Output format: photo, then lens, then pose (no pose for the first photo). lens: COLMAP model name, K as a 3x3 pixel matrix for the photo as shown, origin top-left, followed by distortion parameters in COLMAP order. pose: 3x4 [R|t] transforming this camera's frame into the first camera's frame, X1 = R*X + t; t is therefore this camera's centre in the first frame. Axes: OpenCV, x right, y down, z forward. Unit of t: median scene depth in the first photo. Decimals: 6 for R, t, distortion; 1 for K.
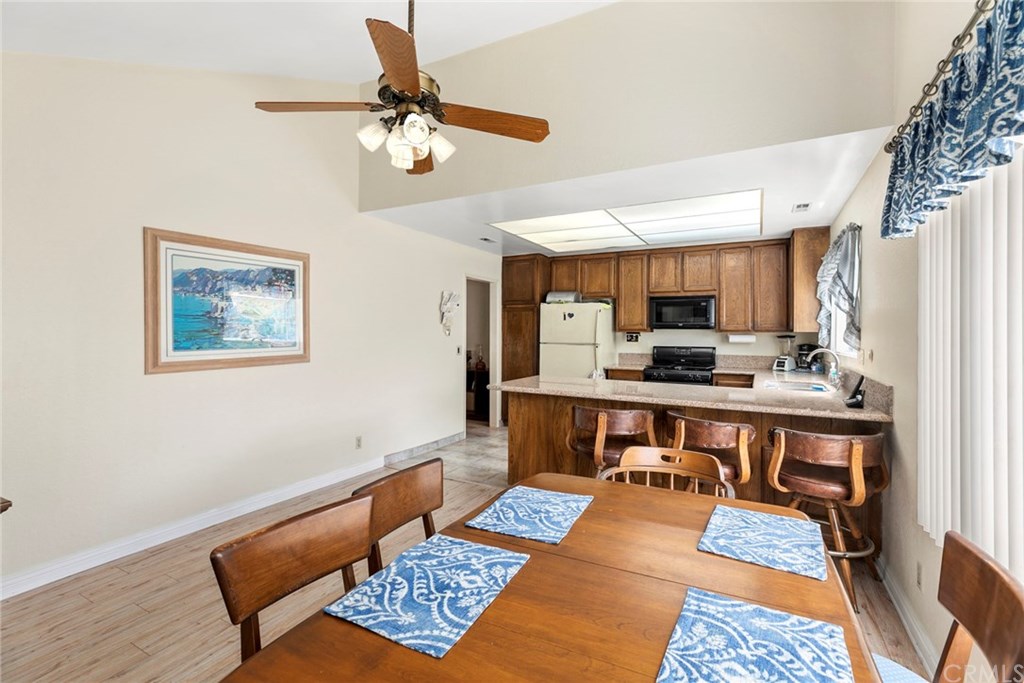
lens RADIAL K [[467.0, 0, 511.6], [0, 467.0, 338.3], [0, 0, 1]] dist [0.008441, -0.000479]
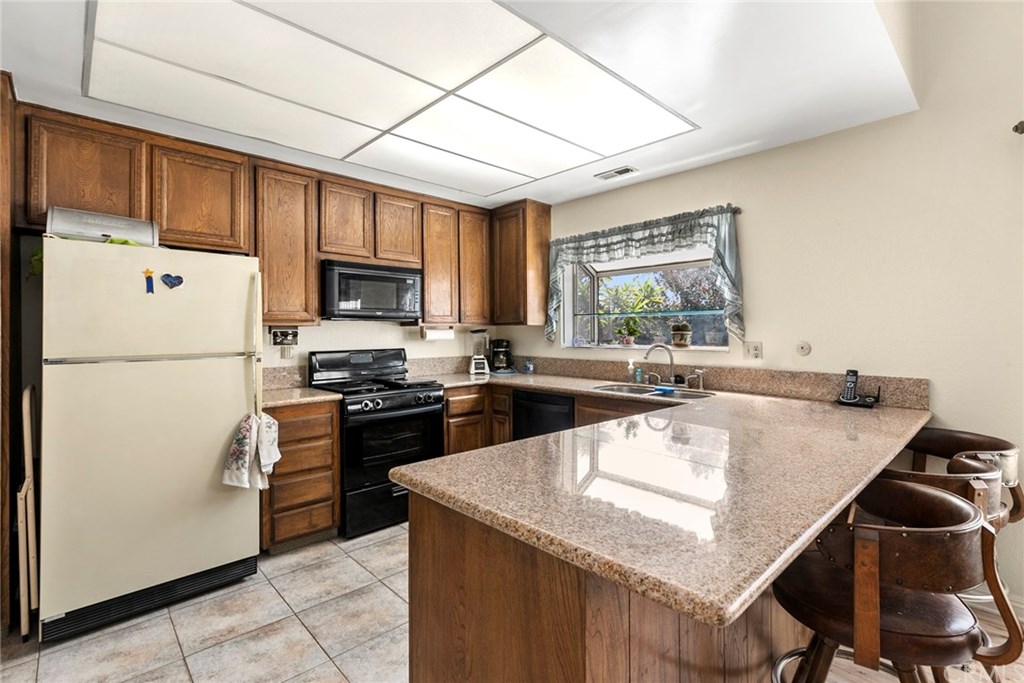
lens RADIAL K [[467.0, 0, 503.2], [0, 467.0, 328.8], [0, 0, 1]] dist [0.008441, -0.000479]
pose [[0.324183, -0.004829, 0.945982, -0.148976], [0.012590, 0.999920, 0.000790, -0.006979], [-0.945911, 0.011653, 0.324218, 0.642242]]
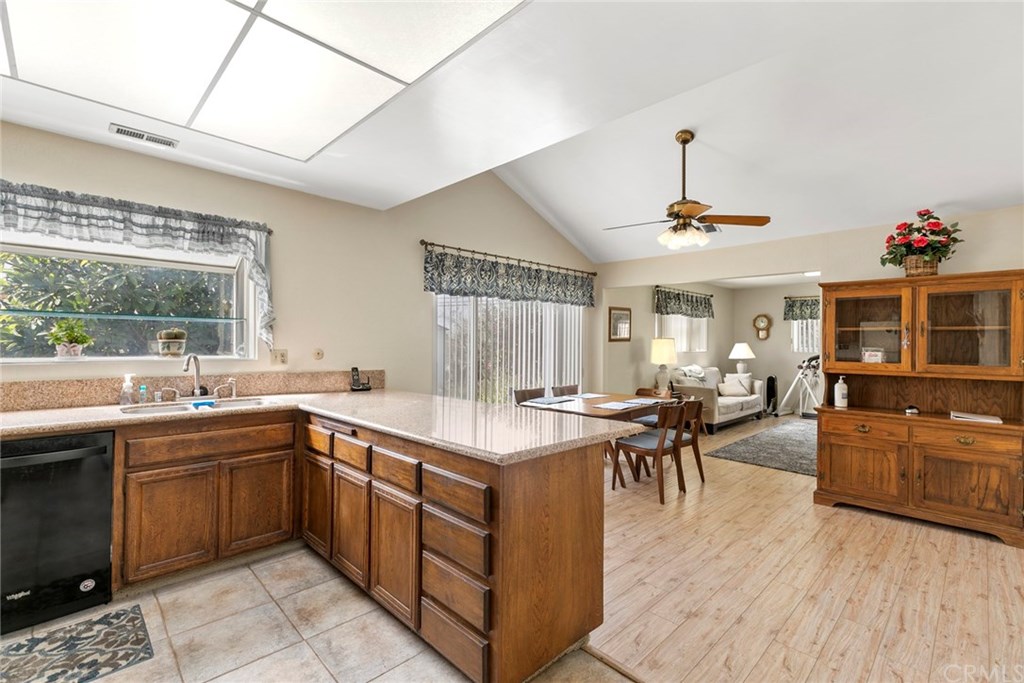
lens RADIAL K [[467.0, 0, 518.6], [0, 467.0, 340.5], [0, 0, 1]] dist [0.008441, -0.000479]
pose [[-0.956728, -0.018925, 0.290369, -0.042123], [-0.018880, 0.999817, 0.002957, -0.007904], [-0.290372, -0.002653, -0.956910, 1.012526]]
